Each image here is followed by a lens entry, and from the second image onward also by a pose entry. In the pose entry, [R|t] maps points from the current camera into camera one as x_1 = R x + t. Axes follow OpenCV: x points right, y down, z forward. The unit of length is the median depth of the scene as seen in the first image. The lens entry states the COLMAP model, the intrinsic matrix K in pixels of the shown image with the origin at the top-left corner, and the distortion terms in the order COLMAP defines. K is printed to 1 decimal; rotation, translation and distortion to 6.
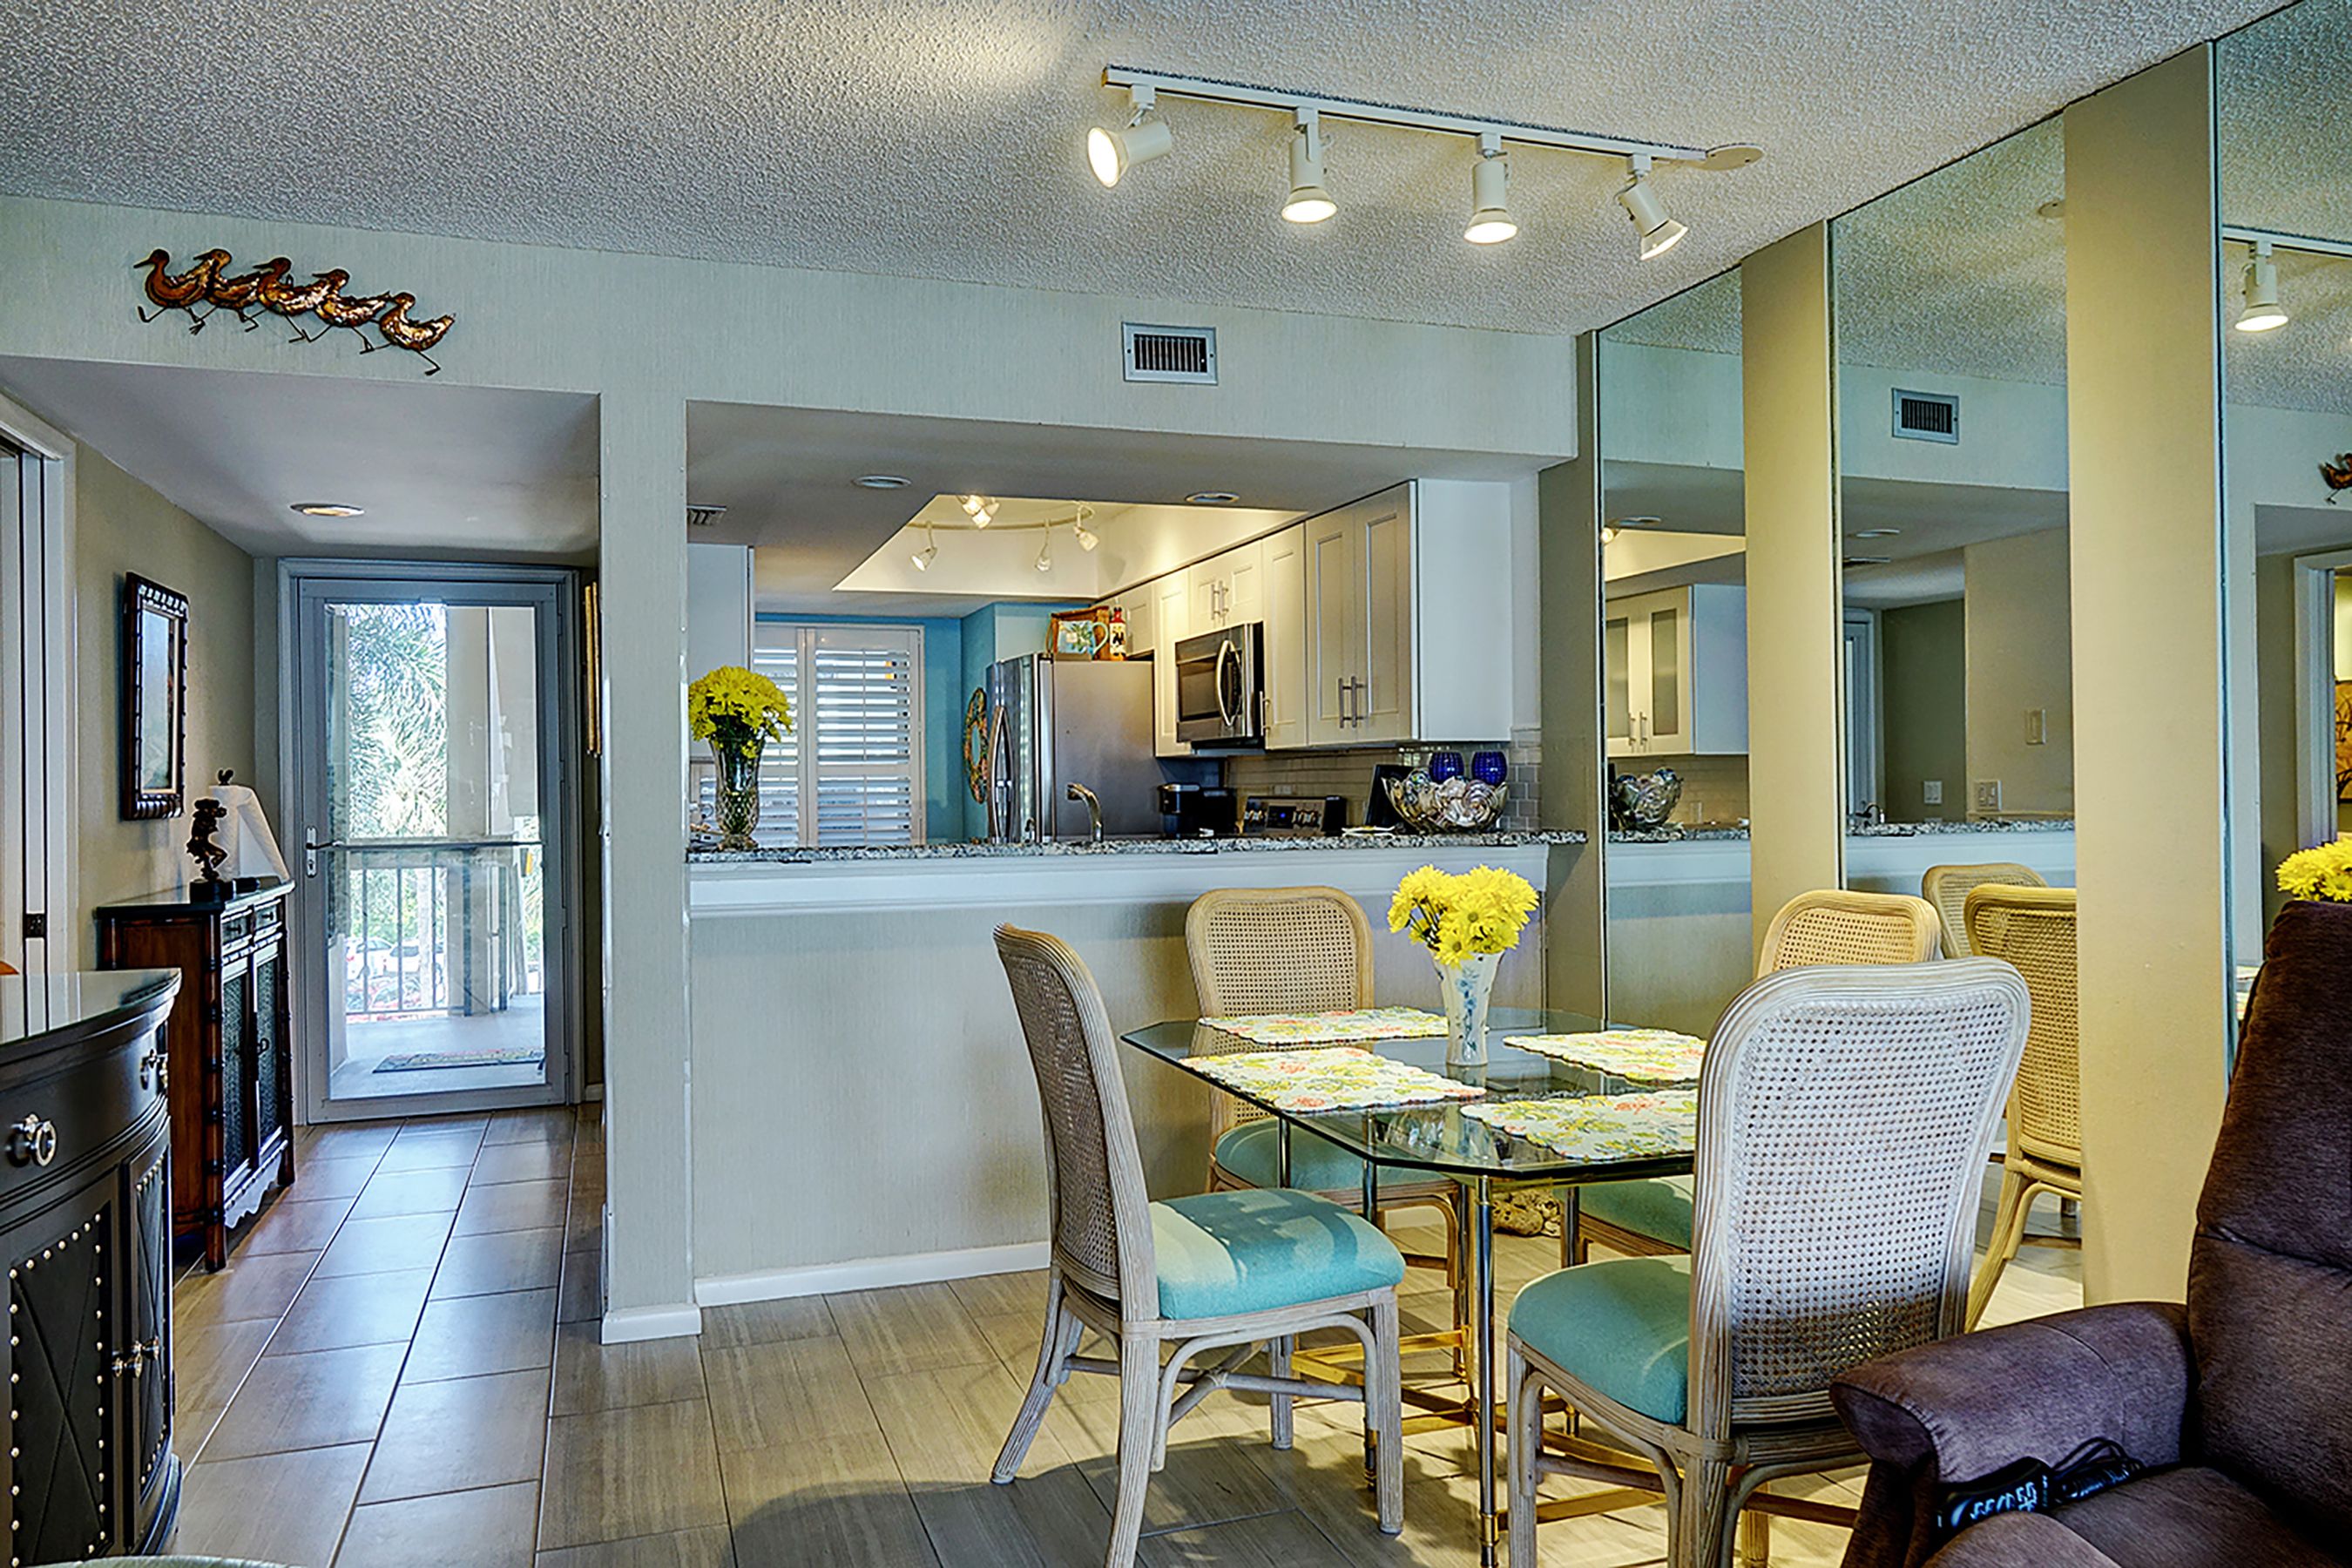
lens RADIAL K [[1639.2, 0, 1176.0], [0, 1639.2, 784.0], [0, 0, 1]] dist [0.003824, 0.001921]
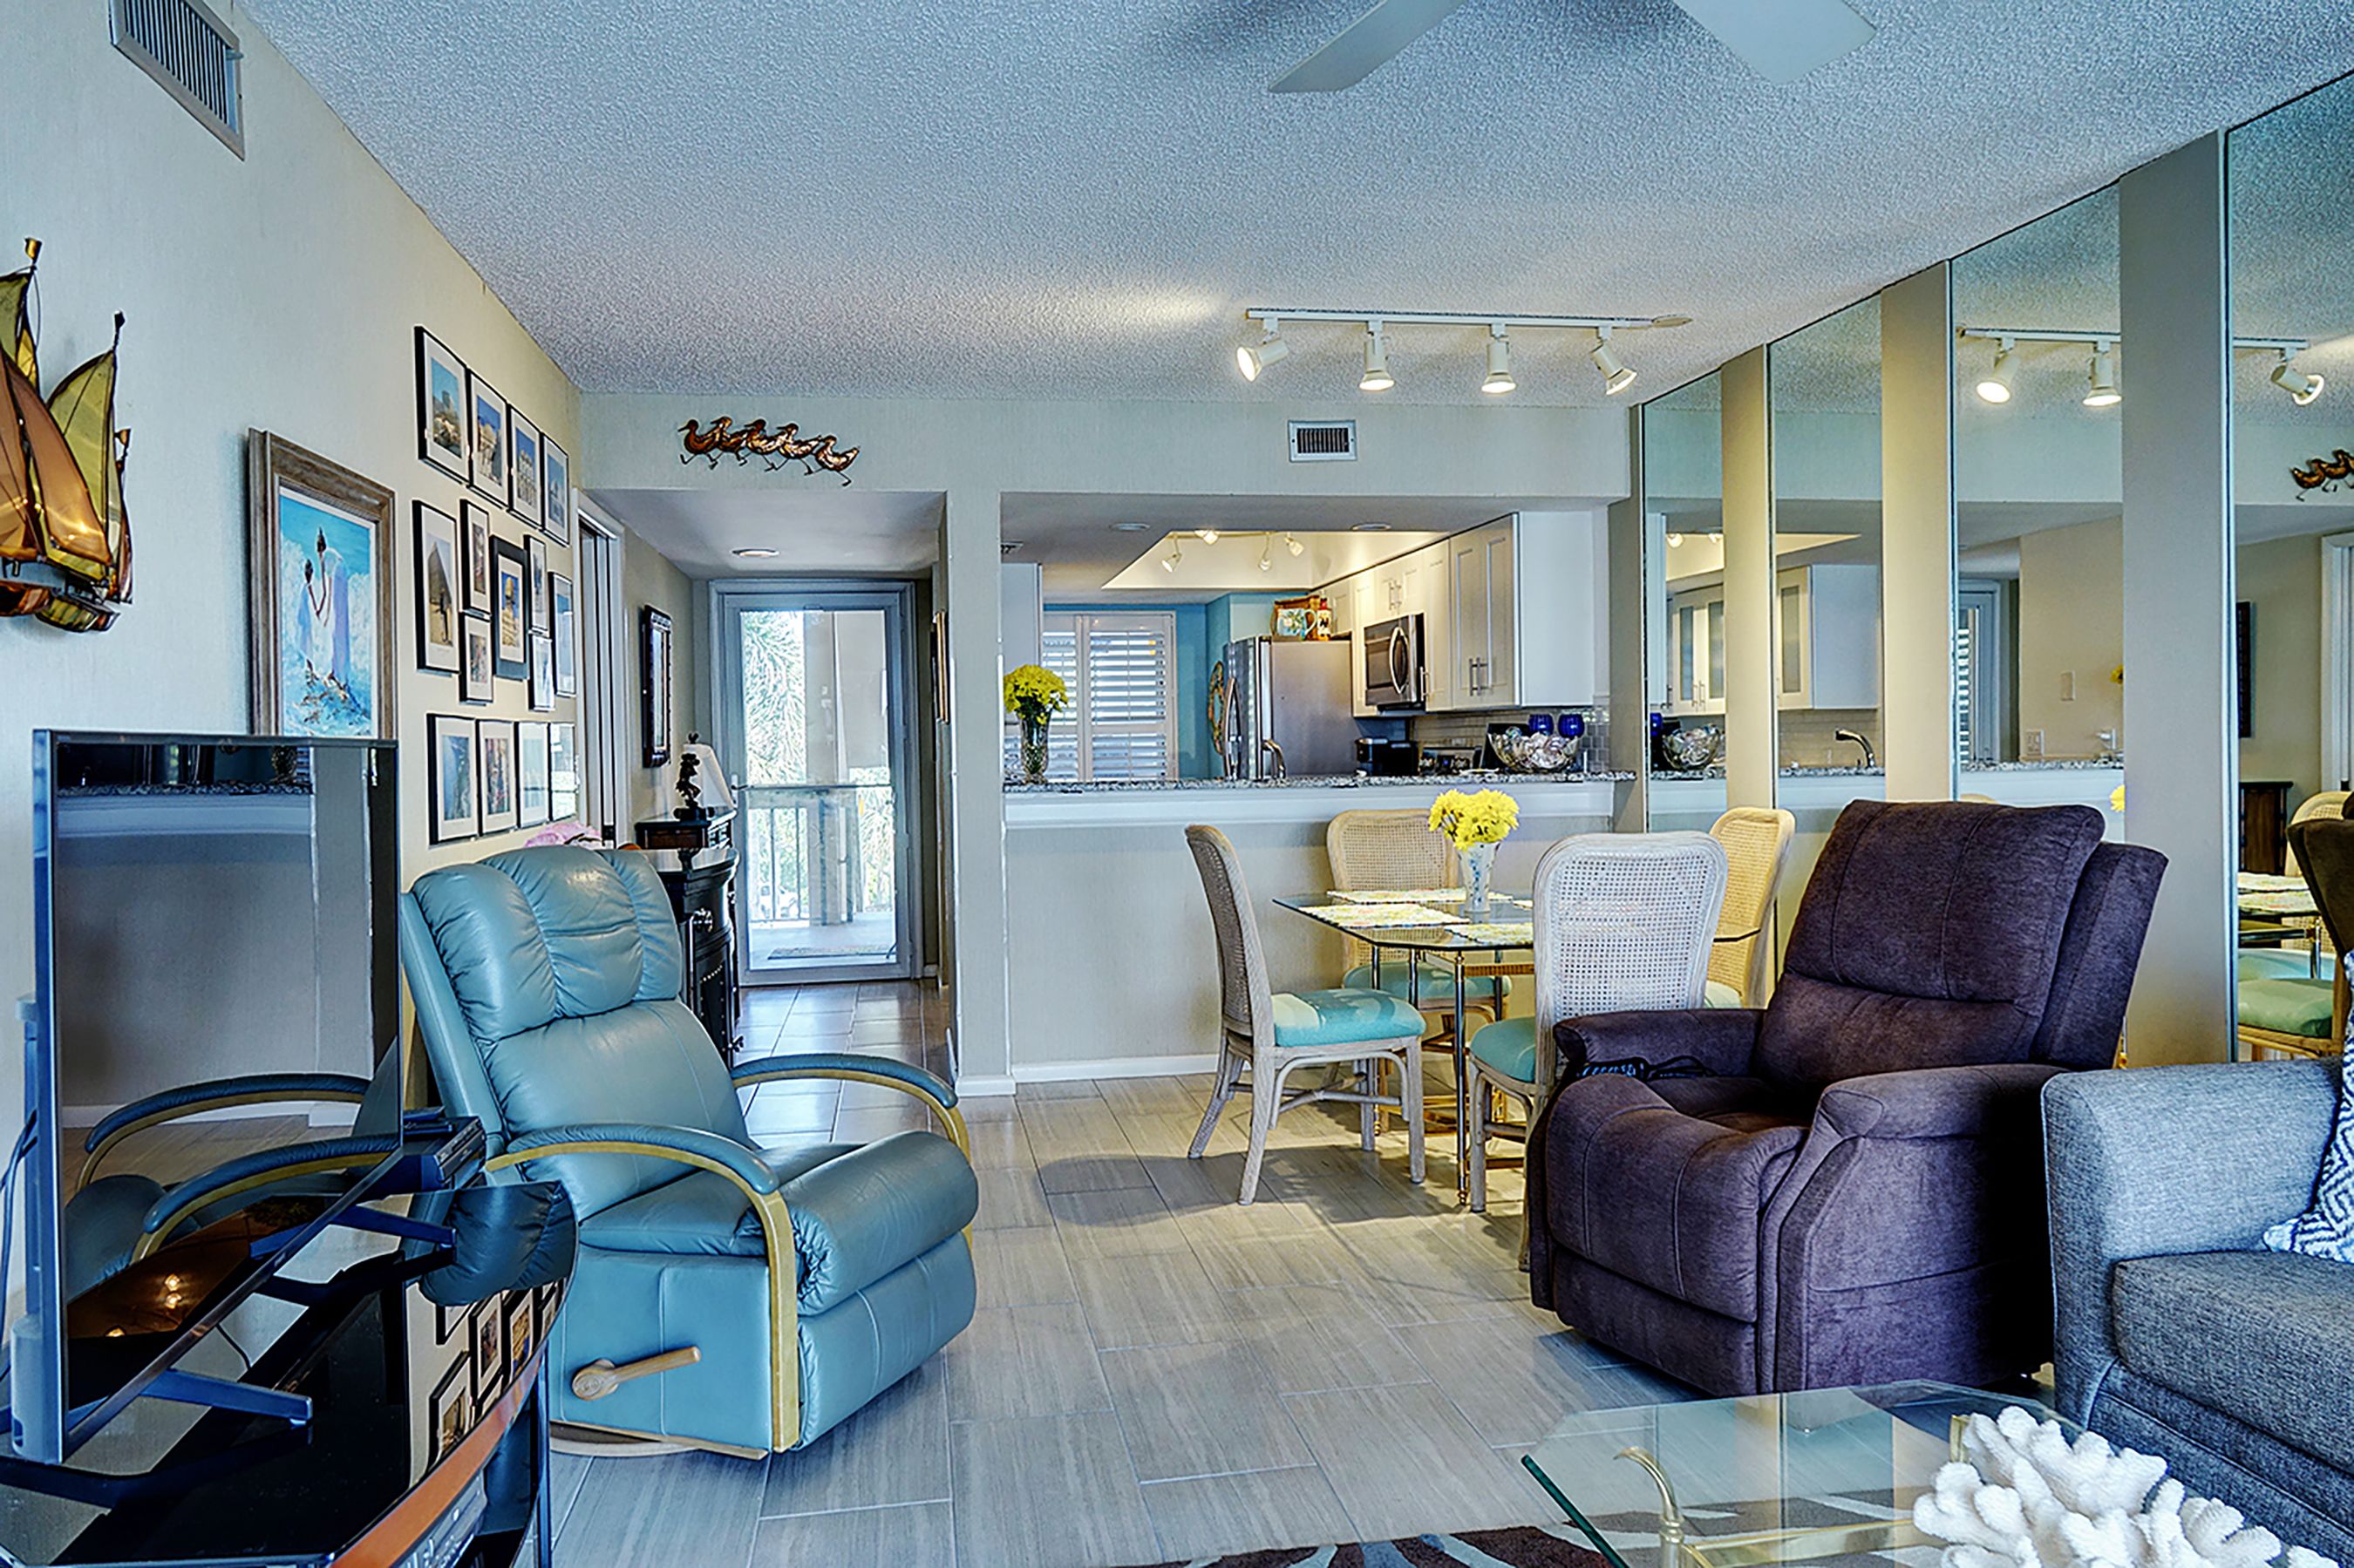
lens RADIAL K [[1640.4, 0, 1177.0], [0, 1640.4, 784.0], [0, 0, 1]] dist [0.003824, 0.001921]
pose [[0.985677, -0.002353, -0.168628, 0.098176], [0.007151, 0.999586, 0.027853, -0.001445], [0.168493, -0.028659, 0.985286, -0.393566]]
